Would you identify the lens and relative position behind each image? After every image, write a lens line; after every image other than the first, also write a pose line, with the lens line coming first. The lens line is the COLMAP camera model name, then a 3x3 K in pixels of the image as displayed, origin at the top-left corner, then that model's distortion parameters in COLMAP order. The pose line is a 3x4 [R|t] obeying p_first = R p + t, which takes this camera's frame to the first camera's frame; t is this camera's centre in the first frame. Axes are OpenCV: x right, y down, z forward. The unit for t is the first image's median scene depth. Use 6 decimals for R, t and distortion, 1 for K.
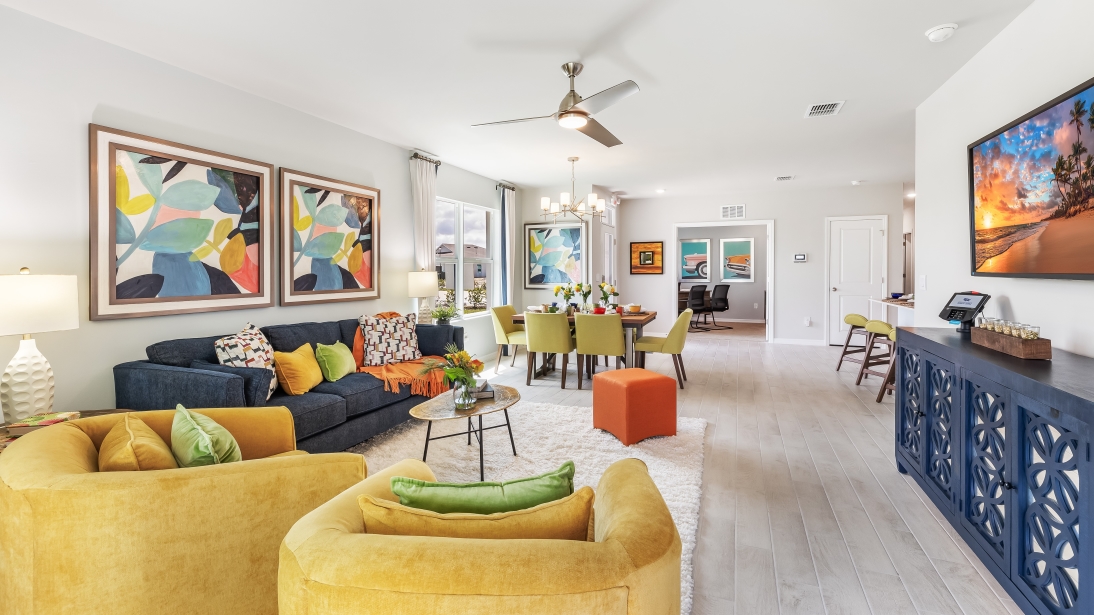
lens RADIAL K [[450.7, 0, 545.1], [0, 450.7, 267.1], [0, 0, 1]] dist [0.016317, 0.000060]
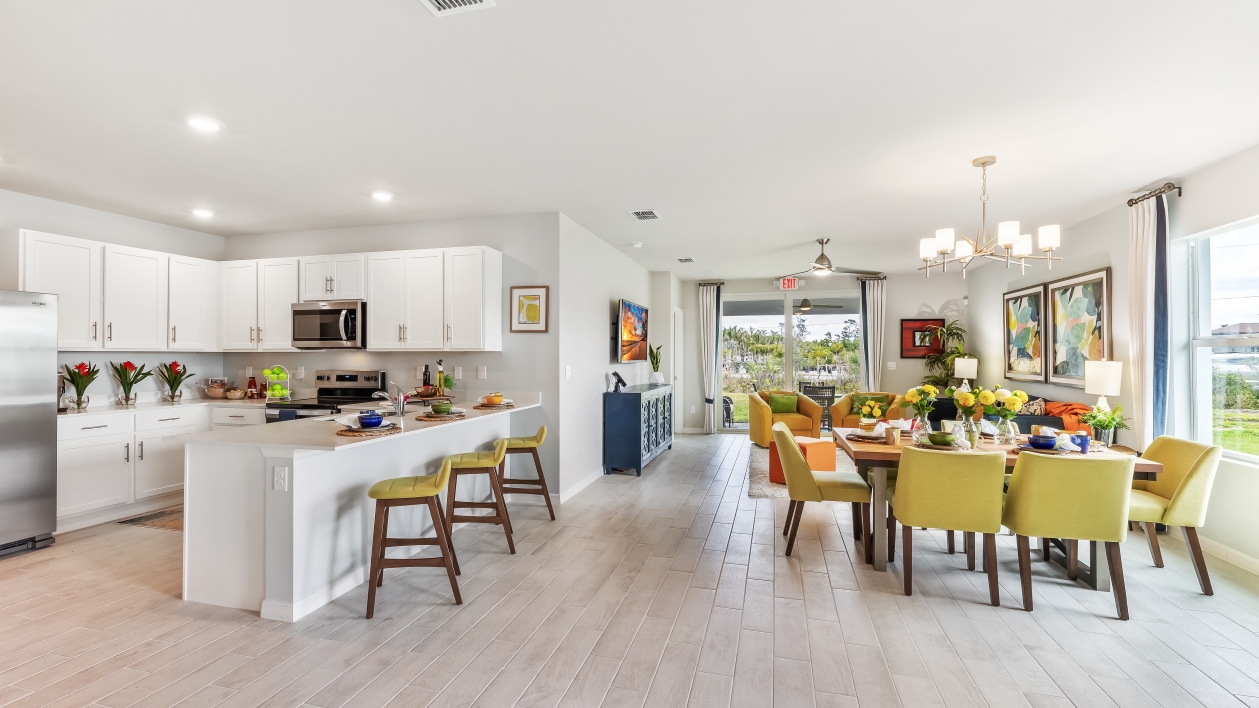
lens RADIAL K [[541.6, 0, 629.5], [0, 541.6, 354.0], [0, 0, 1]] dist [0.002226, -0.000050]
pose [[-0.993612, 0.012954, -0.112104, 0.818734], [0.013206, 0.999912, -0.001507, -0.016612], [0.112075, -0.002978, -0.993695, 2.370523]]
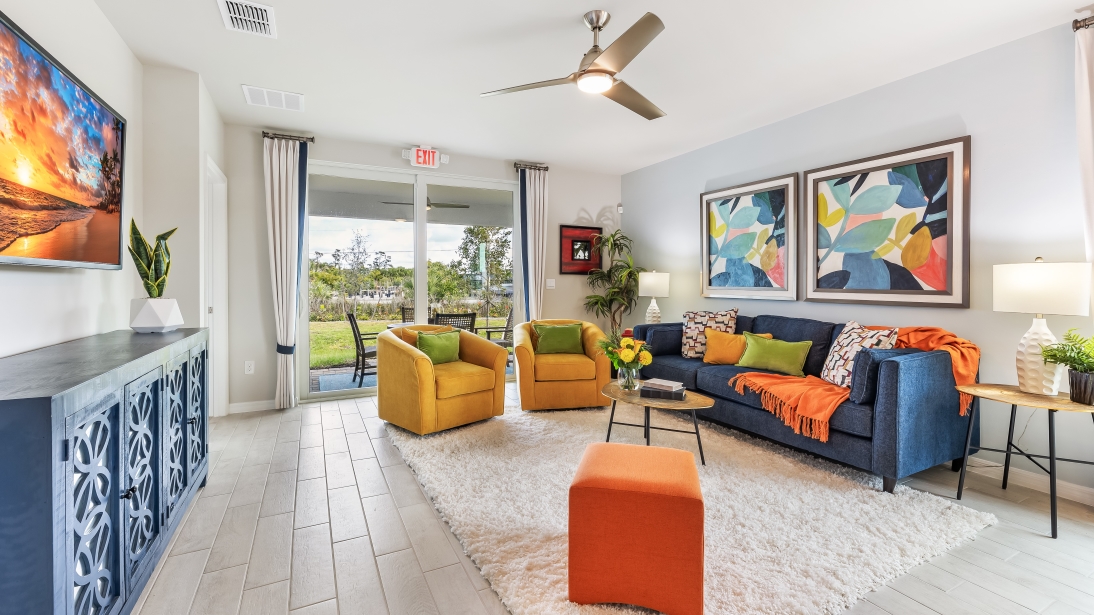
lens RADIAL K [[458.8, 0, 544.1], [0, 458.8, 283.2], [0, 0, 1]] dist [-0.004343, 0.000118]
pose [[-0.659874, 0.014370, -0.751239, 0.614196], [0.009300, 0.999897, 0.010957, 0.025994], [0.751319, 0.000244, -0.659939, 1.195609]]
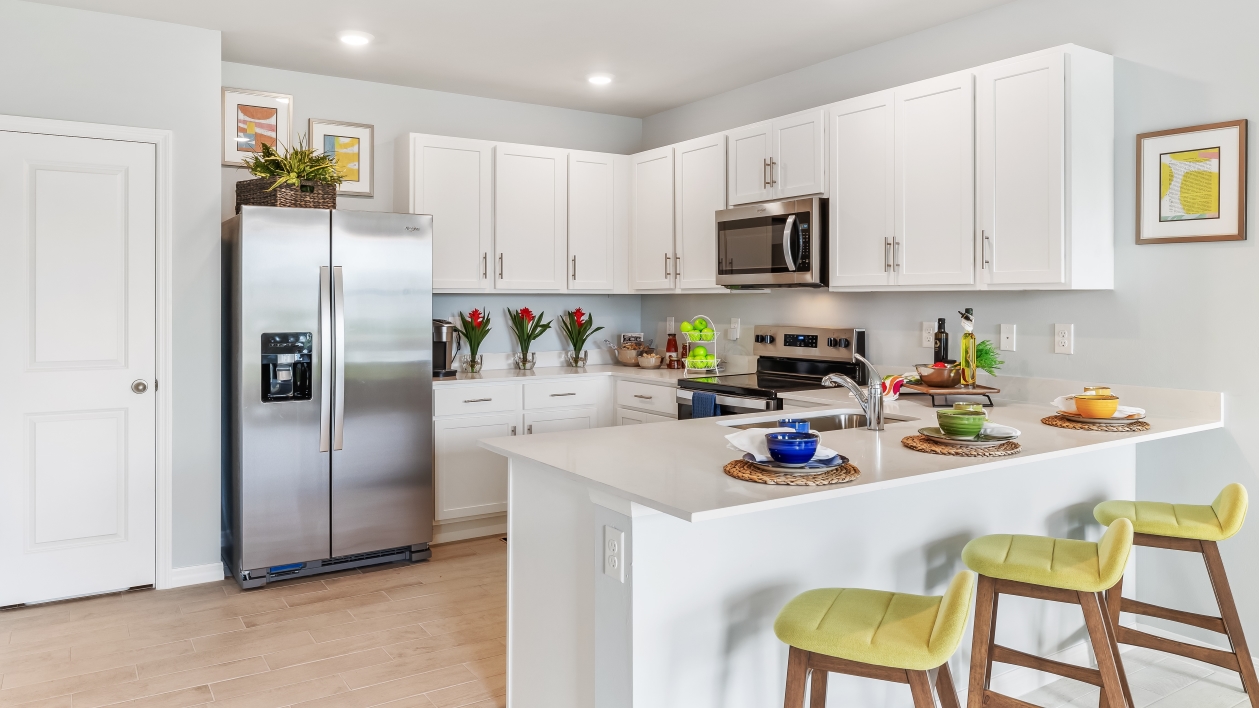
lens RADIAL K [[874.8, 0, 628.7], [0, 874.8, 298.8], [0, 0, 1]] dist [-0.011389, 0.000265]
pose [[-0.814141, 0.013765, 0.580504, 0.866623], [0.010942, 0.999905, -0.008364, -0.017683], [-0.580564, -0.000458, -0.814214, 2.039827]]
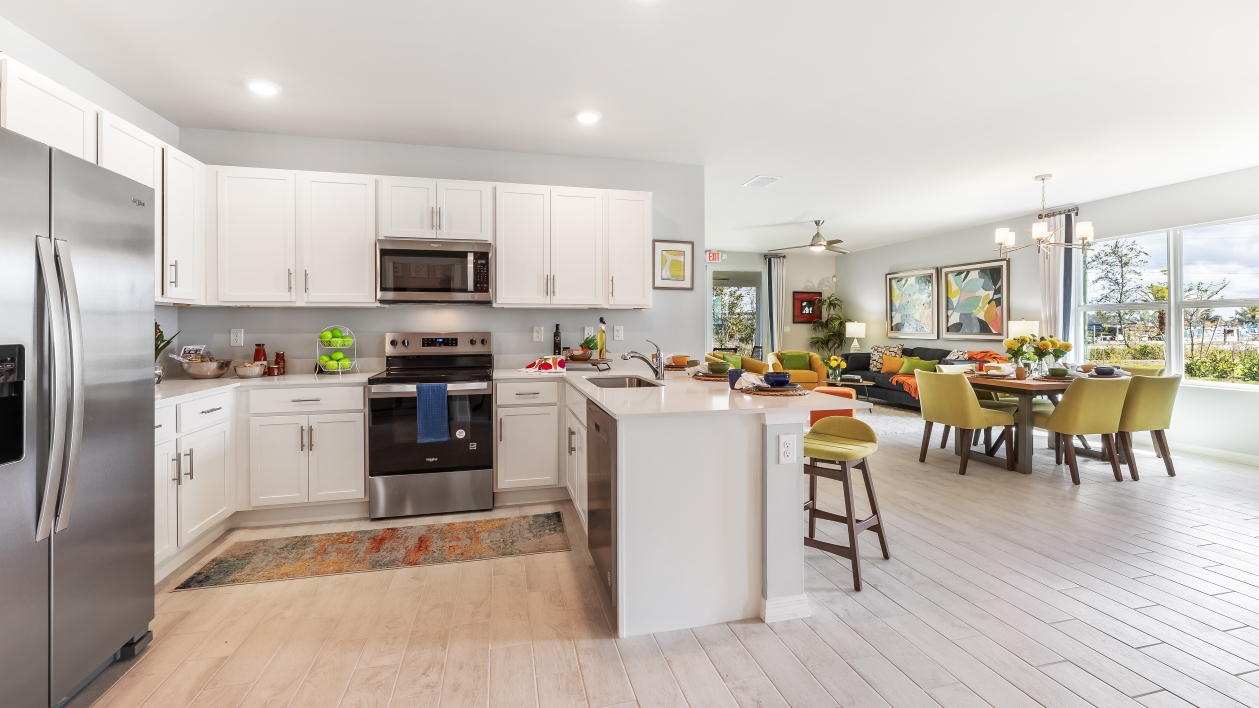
lens RADIAL K [[528.0, 0, 626.1], [0, 528.0, 326.0], [0, 0, 1]] dist [-0.004343, 0.000118]
pose [[-0.814561, 0.013480, -0.579921, 1.721324], [0.013013, 0.999903, 0.004964, 0.002215], [0.579932, -0.003503, -0.814657, 1.952950]]
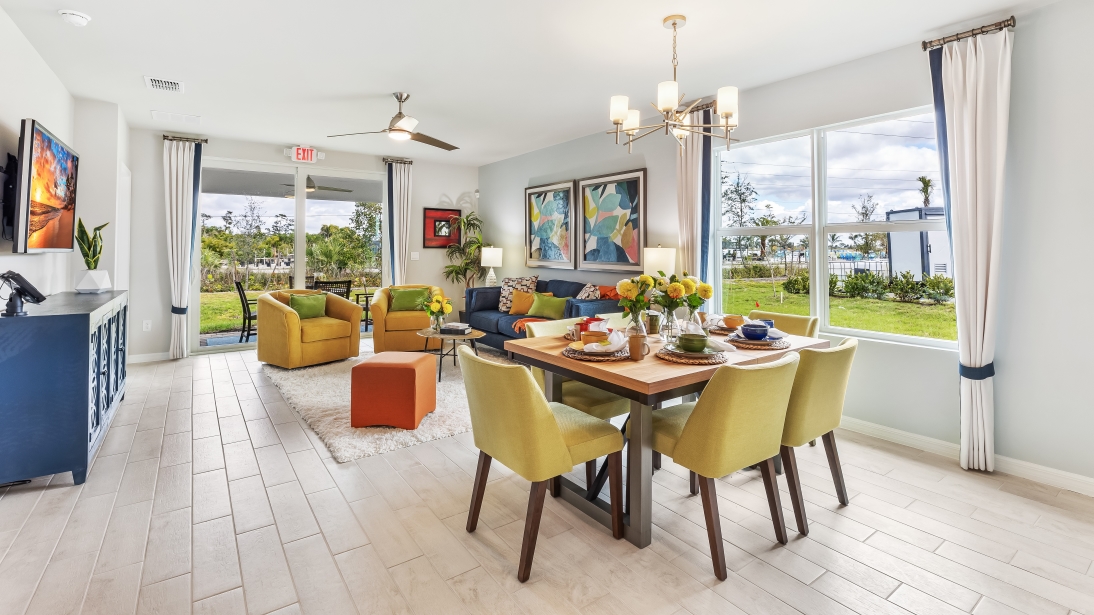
lens RADIAL K [[492.5, 0, 545.2], [0, 492.5, 238.3], [0, 0, 1]] dist [-0.012616, 0.000211]
pose [[-0.539694, -0.006588, -0.841835, 0.846755], [0.005972, 0.999914, -0.011654, -0.000386], [0.841840, -0.011318, -0.539609, 1.725046]]
